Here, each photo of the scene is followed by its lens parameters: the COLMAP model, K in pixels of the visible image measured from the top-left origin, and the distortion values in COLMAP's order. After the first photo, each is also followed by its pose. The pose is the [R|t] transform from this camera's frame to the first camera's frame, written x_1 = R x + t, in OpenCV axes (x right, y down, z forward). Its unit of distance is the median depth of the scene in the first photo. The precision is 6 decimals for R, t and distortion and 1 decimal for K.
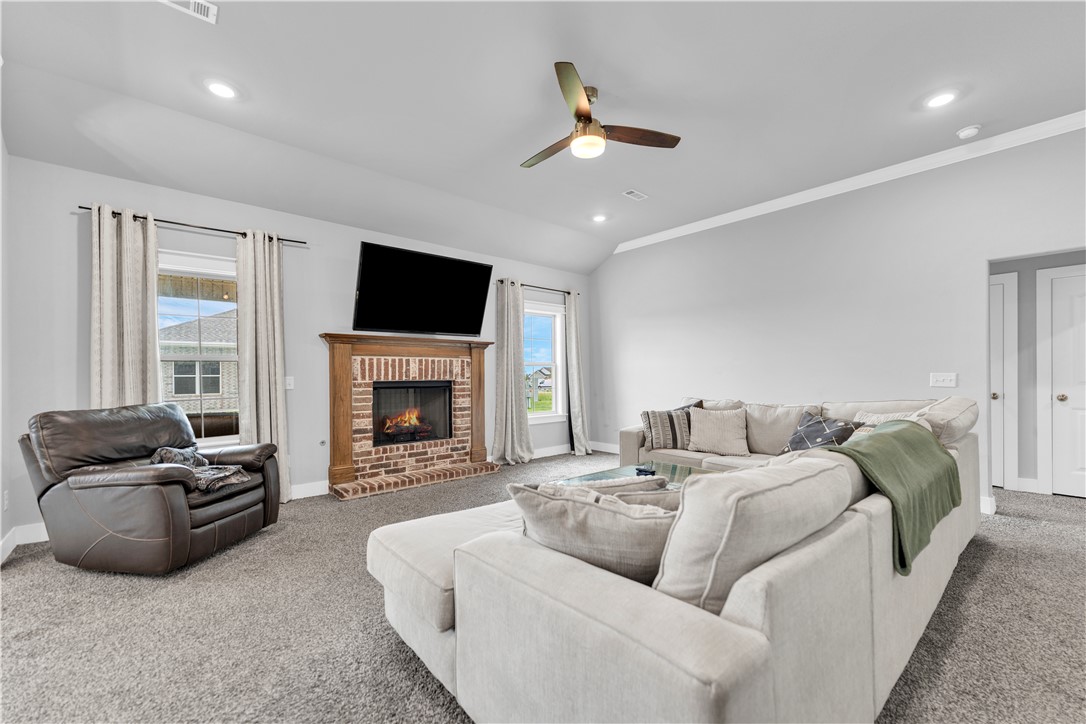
lens RADIAL K [[454.4, 0, 541.4], [0, 454.4, 373.7], [0, 0, 1]] dist [0.001124, 0.000228]
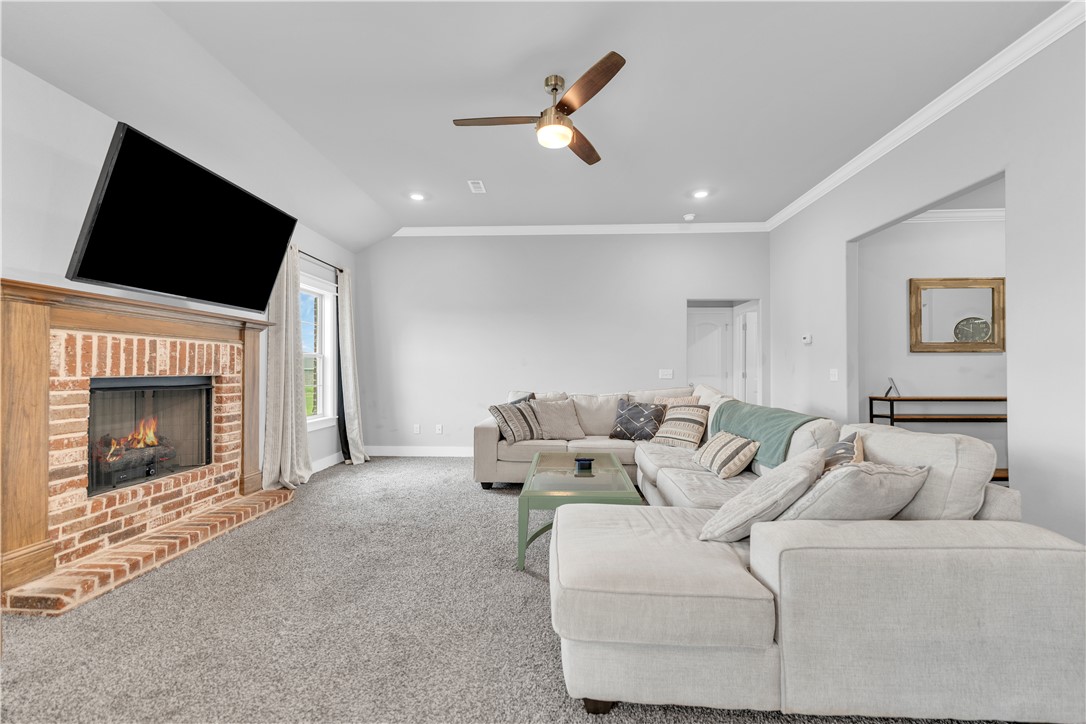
lens RADIAL K [[449.1, 0, 543.0], [0, 449.1, 362.0], [0, 0, 1]] dist [0.000035, 0.000026]
pose [[0.679667, 0.019000, 0.733274, -0.374699], [-0.007265, 0.999790, -0.019172, 0.003988], [-0.733484, 0.007703, 0.679663, 0.221236]]
